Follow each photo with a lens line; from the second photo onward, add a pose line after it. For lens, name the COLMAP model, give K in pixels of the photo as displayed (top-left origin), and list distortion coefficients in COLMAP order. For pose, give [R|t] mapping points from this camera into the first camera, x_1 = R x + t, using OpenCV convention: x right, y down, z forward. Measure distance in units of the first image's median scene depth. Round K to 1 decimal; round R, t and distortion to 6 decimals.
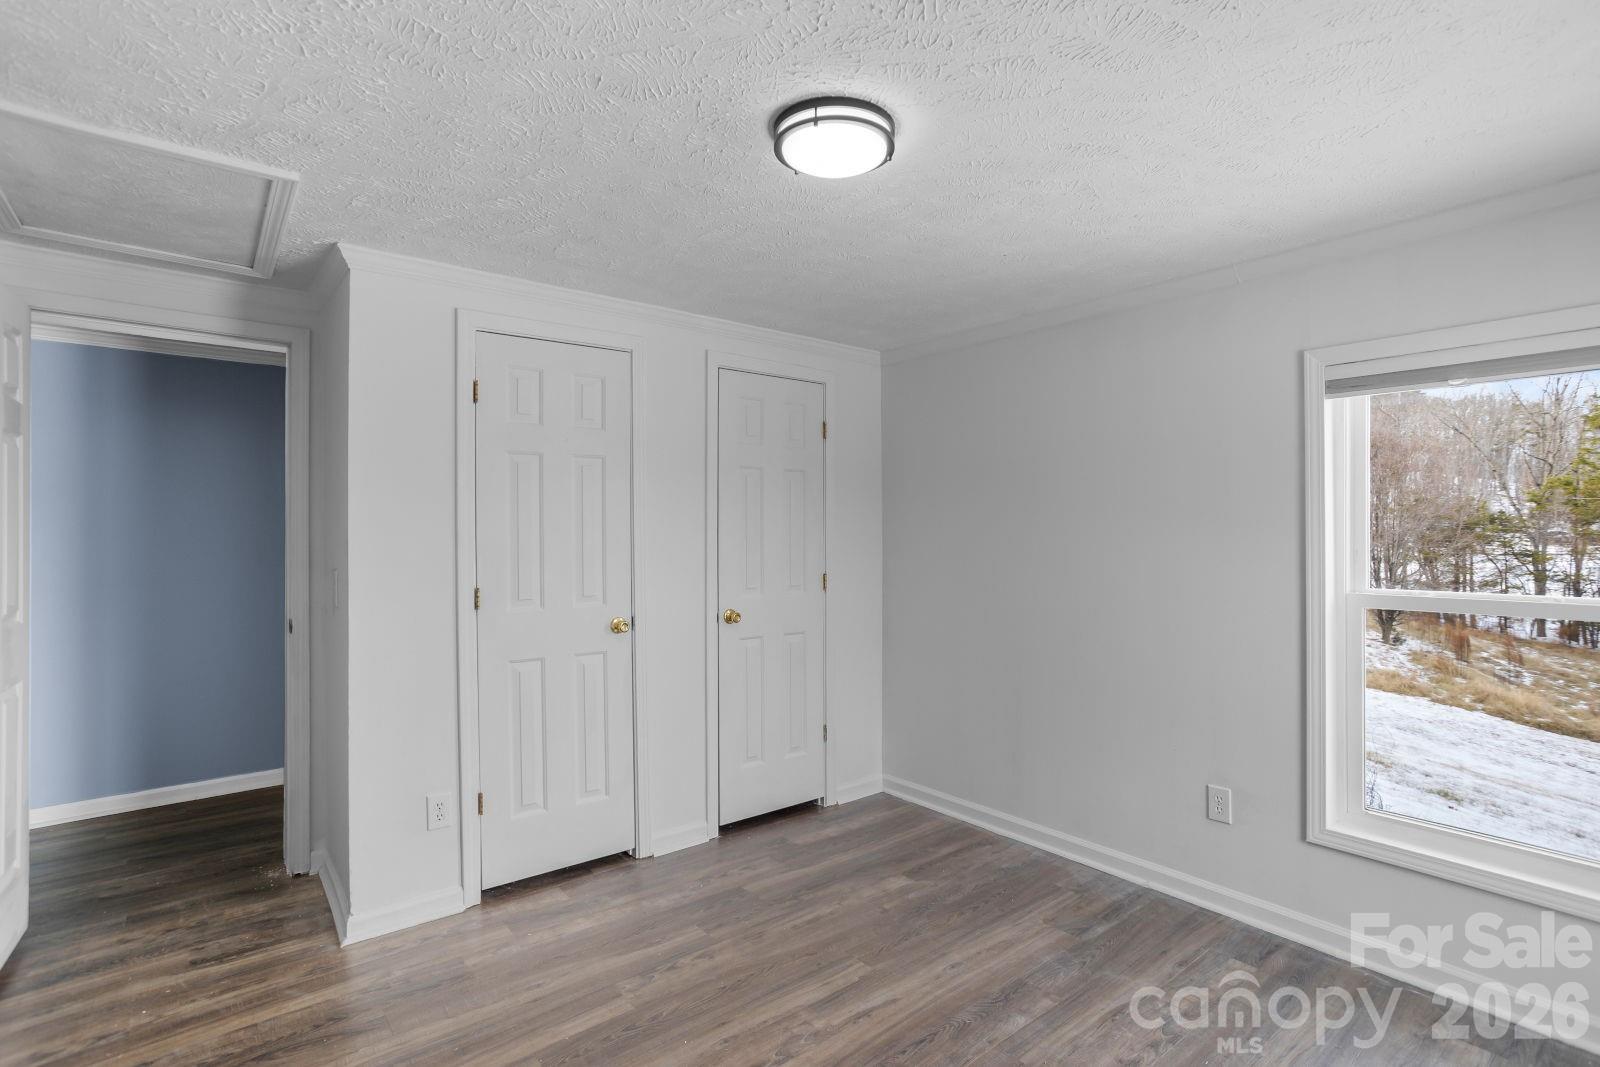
lens RADIAL K [[770.9, 0, 809.2], [0, 770.9, 527.1], [0, 0, 1]] dist [-0.050801, 0.030241]
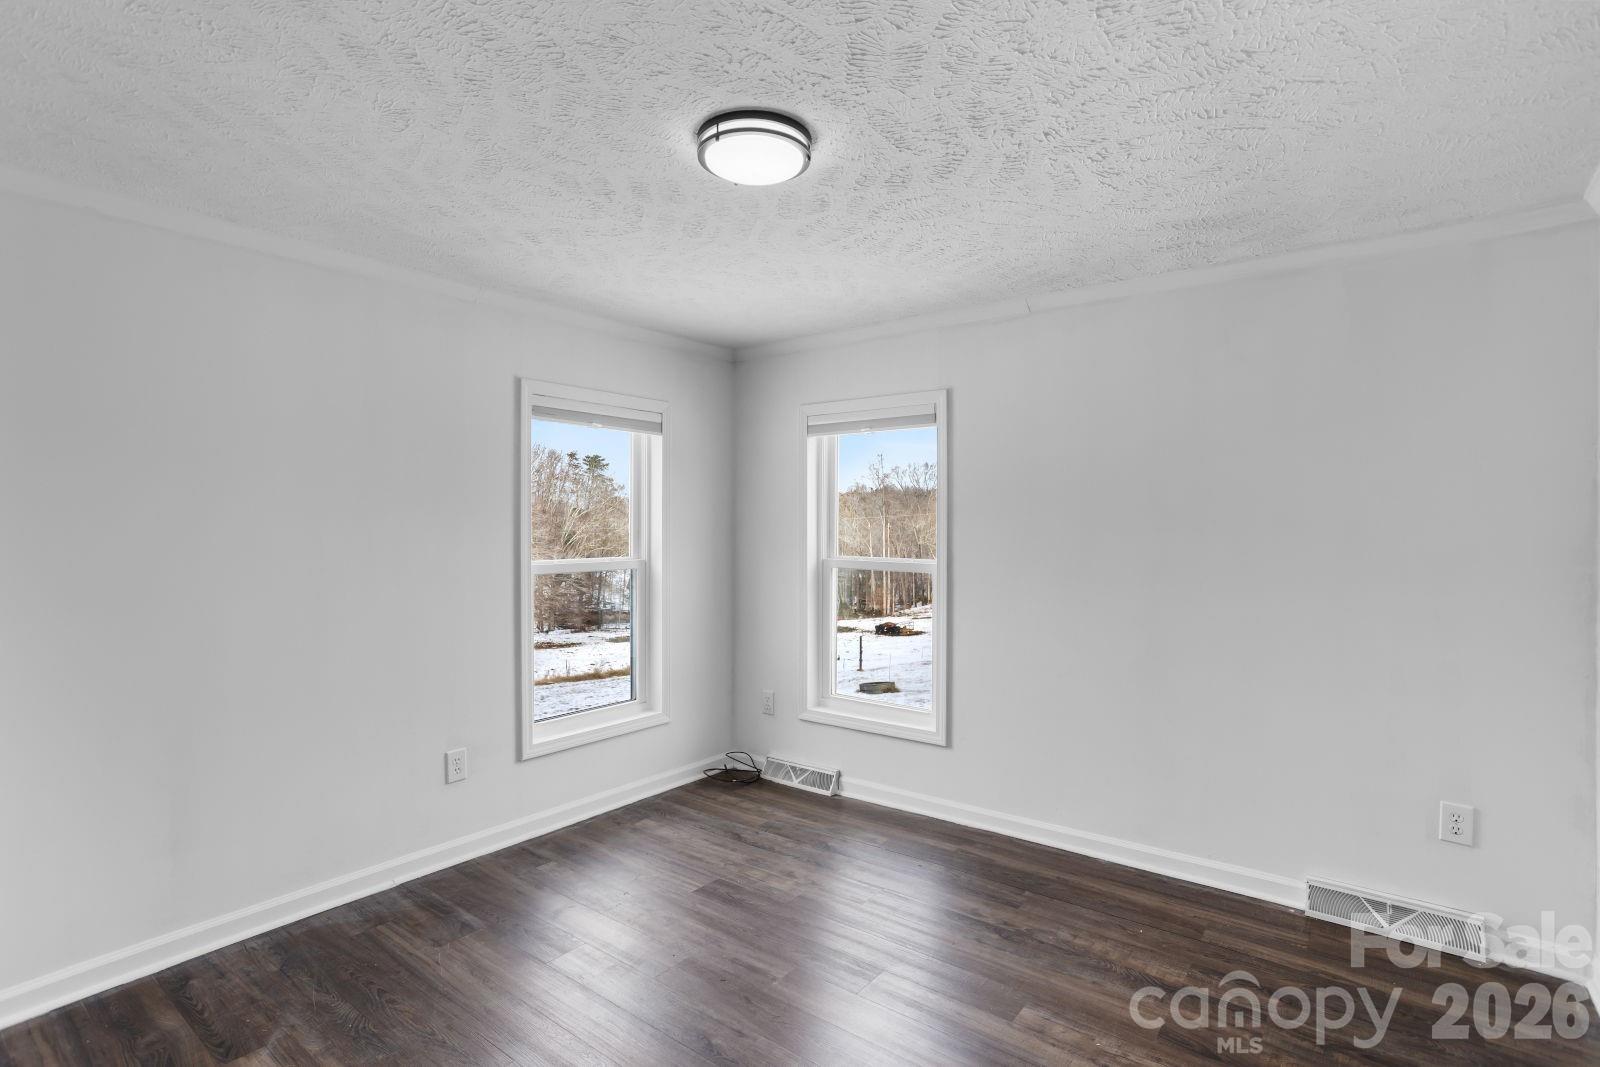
lens RADIAL K [[770.9, 0, 809.2], [0, 770.9, 527.1], [0, 0, 1]] dist [-0.050801, 0.030241]
pose [[-0.225104, -0.002084, 0.974333, -0.671098], [-0.002745, 0.999995, 0.001505, 0.014490], [-0.974331, -0.002336, -0.225109, 0.767239]]
